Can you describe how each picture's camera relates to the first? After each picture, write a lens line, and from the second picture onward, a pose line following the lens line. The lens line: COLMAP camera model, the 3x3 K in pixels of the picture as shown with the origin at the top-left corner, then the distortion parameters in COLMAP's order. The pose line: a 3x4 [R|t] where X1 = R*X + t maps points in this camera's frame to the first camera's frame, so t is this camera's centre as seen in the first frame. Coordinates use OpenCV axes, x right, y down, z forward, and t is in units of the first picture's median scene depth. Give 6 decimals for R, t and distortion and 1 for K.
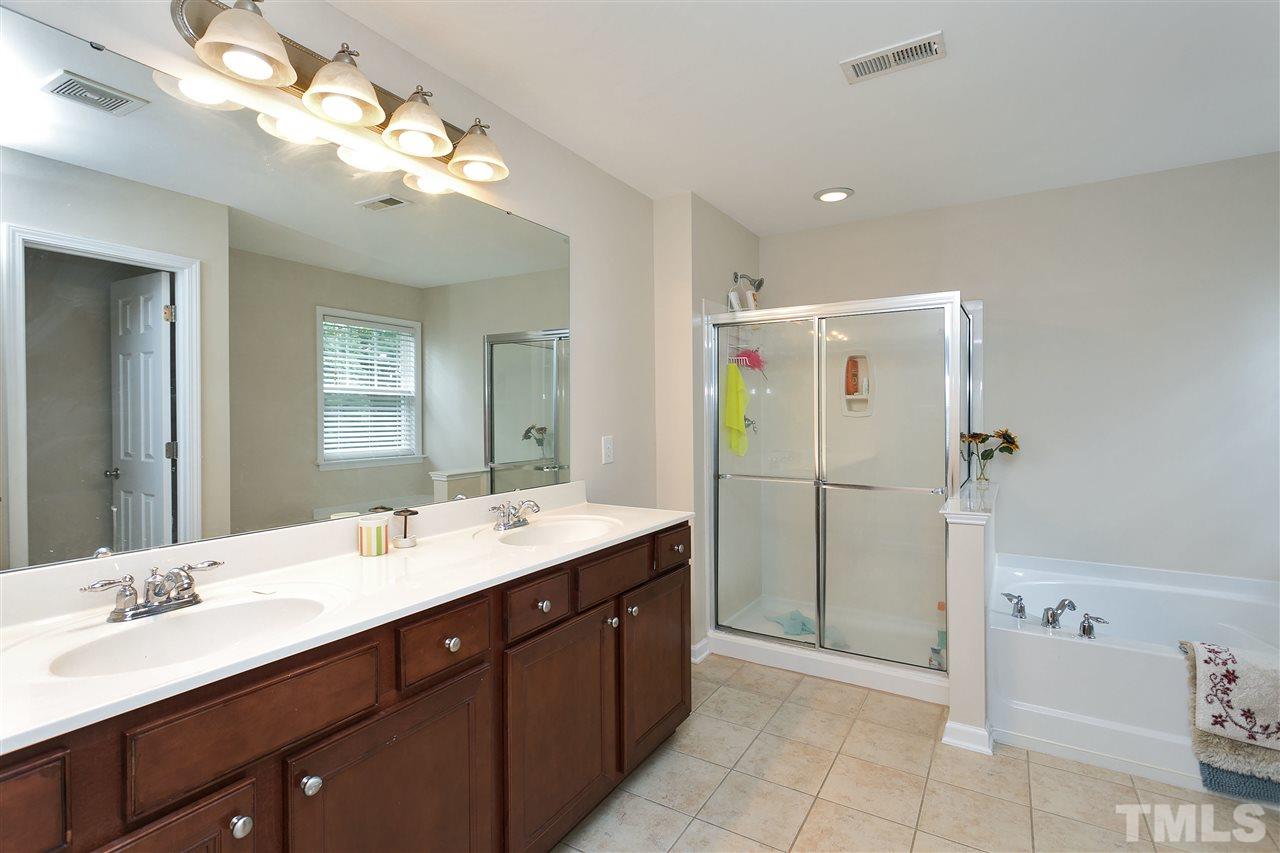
lens RADIAL K [[598.5, 0, 633.2], [0, 598.5, 419.0], [0, 0, 1]] dist [0.004829, 0.000949]
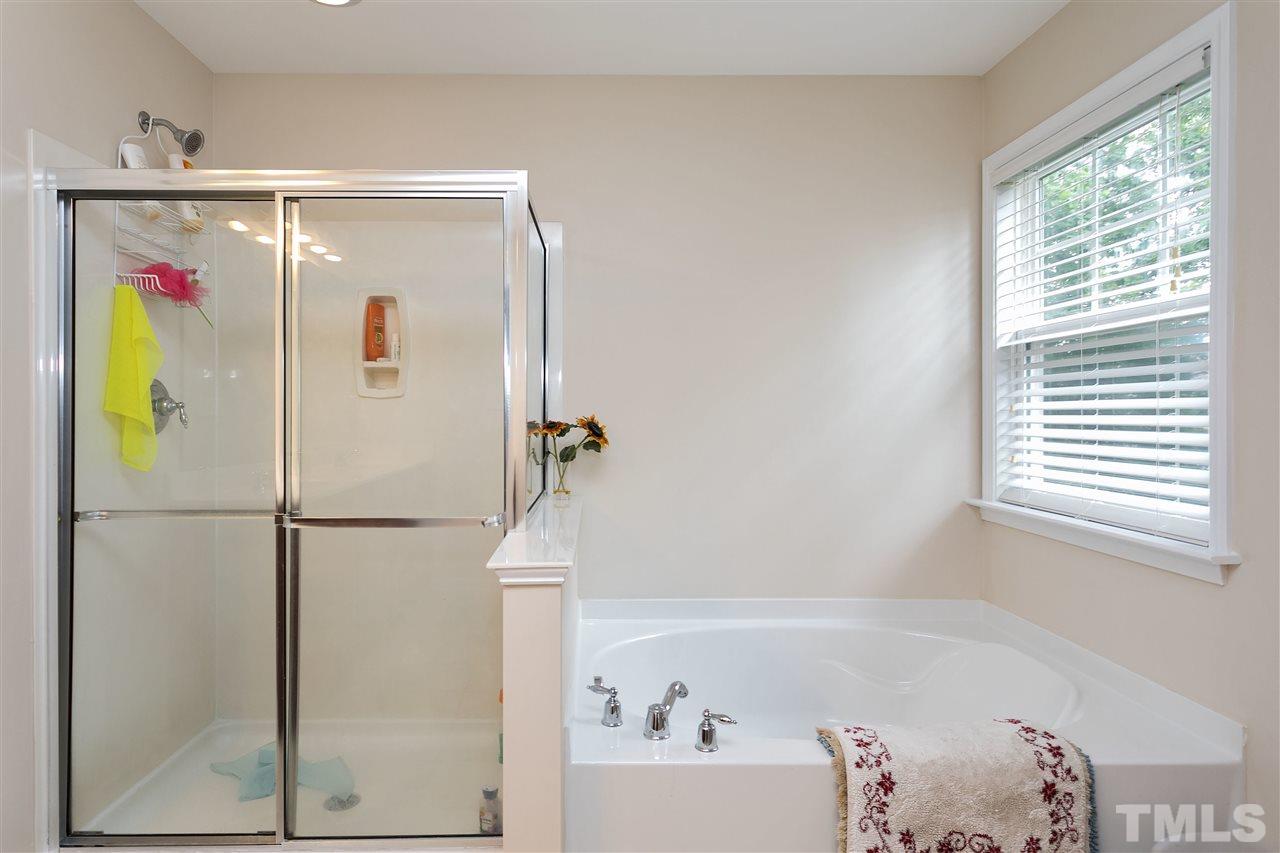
lens RADIAL K [[598.5, 0, 633.2], [0, 598.5, 419.0], [0, 0, 1]] dist [0.004829, 0.000949]
pose [[0.801363, 0.006029, 0.598148, 0.278840], [-0.002698, 0.999975, -0.006464, 0.027490], [-0.598172, 0.003566, 0.801360, 0.471260]]
